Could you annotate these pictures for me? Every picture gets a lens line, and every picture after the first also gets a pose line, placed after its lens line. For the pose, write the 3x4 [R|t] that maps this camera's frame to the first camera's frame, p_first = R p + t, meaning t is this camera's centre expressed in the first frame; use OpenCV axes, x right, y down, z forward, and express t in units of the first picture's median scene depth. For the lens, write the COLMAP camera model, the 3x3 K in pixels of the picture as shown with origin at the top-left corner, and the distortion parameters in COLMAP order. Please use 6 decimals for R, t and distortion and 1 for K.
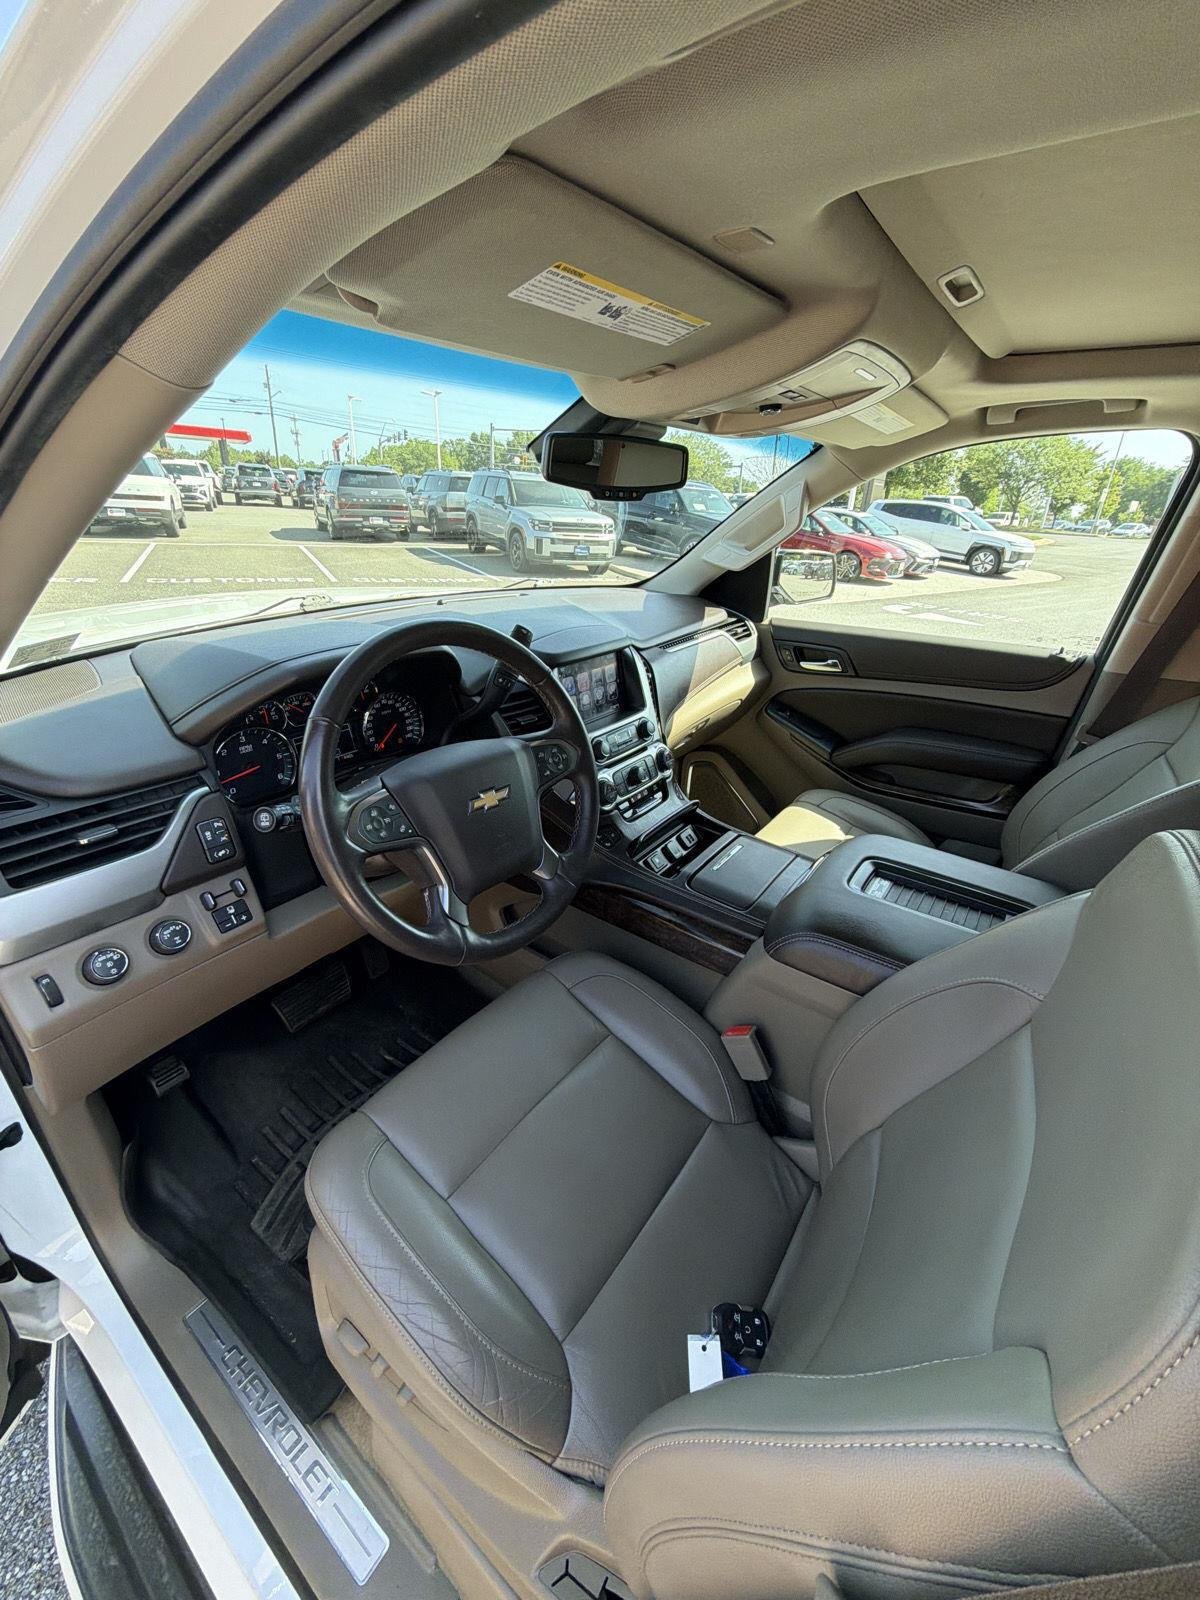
lens RADIAL K [[638.5, 0, 599.8], [0, 638.5, 808.3], [0, 0, 1]] dist [-0.001833, -0.000070]
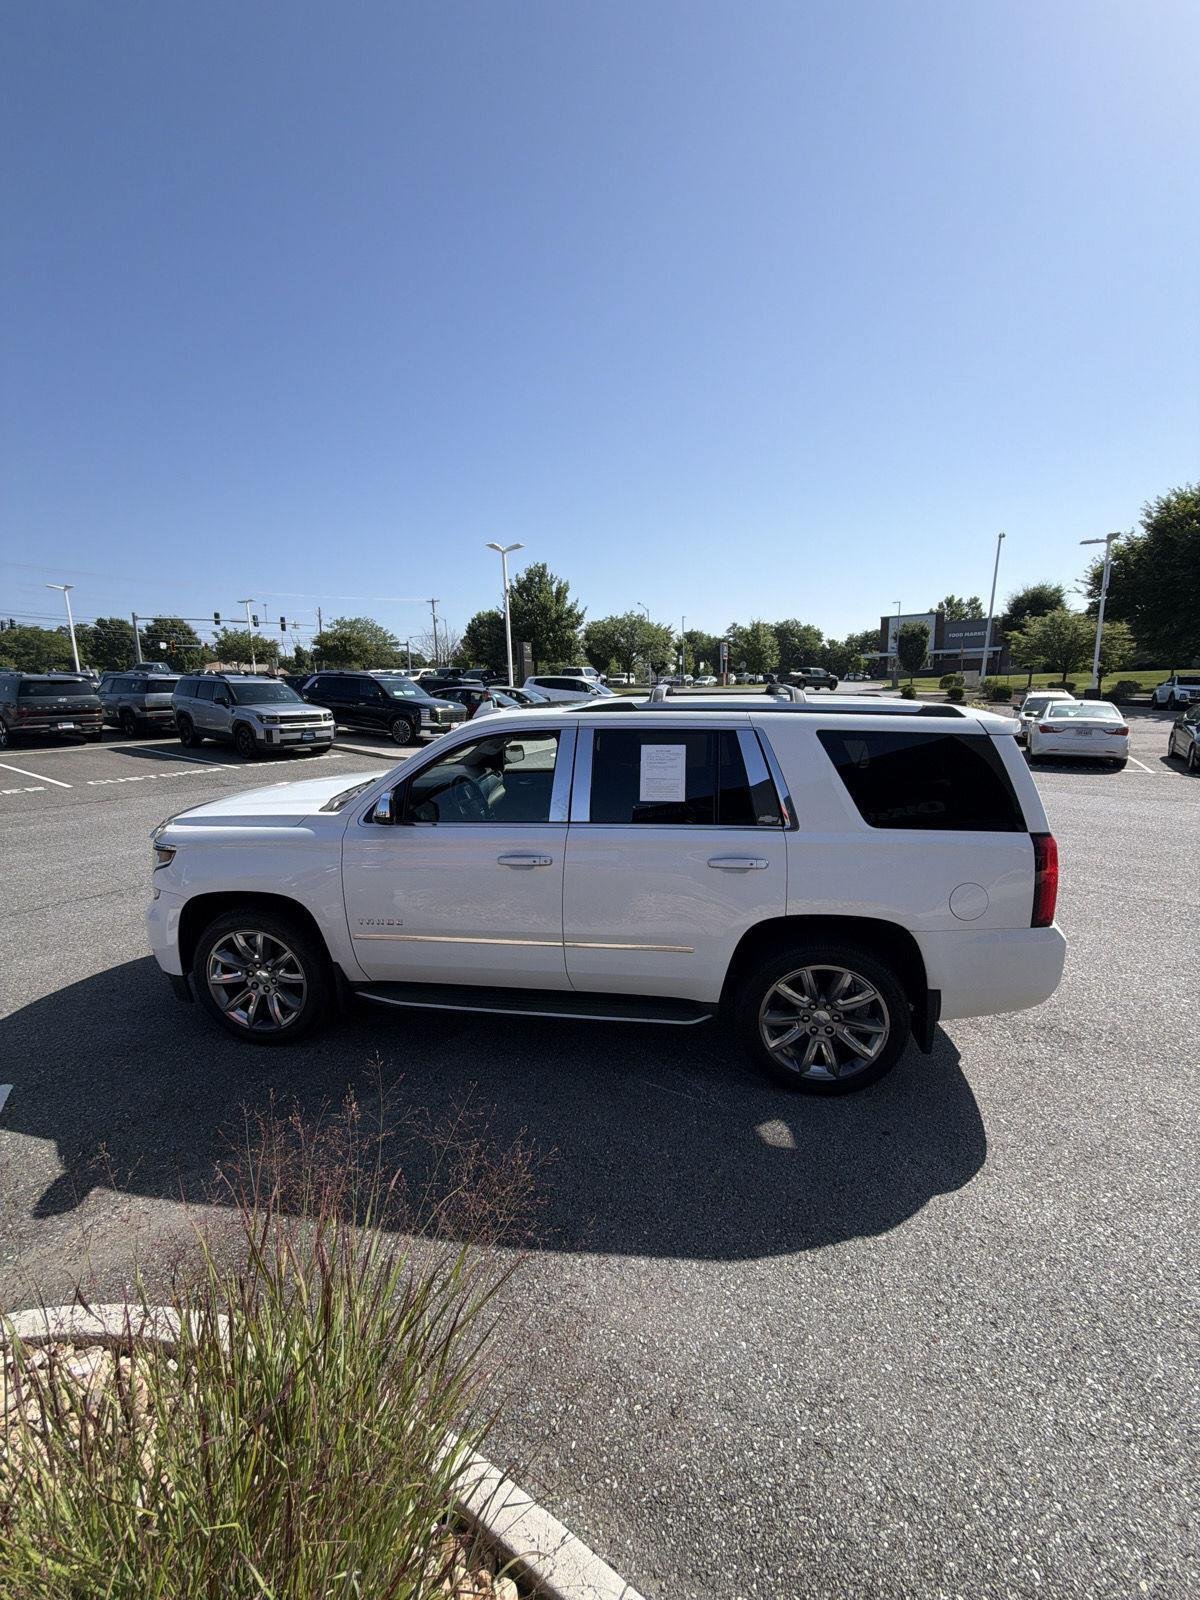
lens RADIAL K [[638.5, 0, 599.8], [0, 638.5, 808.3], [0, 0, 1]] dist [-0.001833, -0.000070]
pose [[0.885543, -0.141764, 0.442399, -0.081810], [0.241029, 0.954303, -0.176664, 0.060077], [-0.397138, 0.263074, 0.879246, -0.205216]]
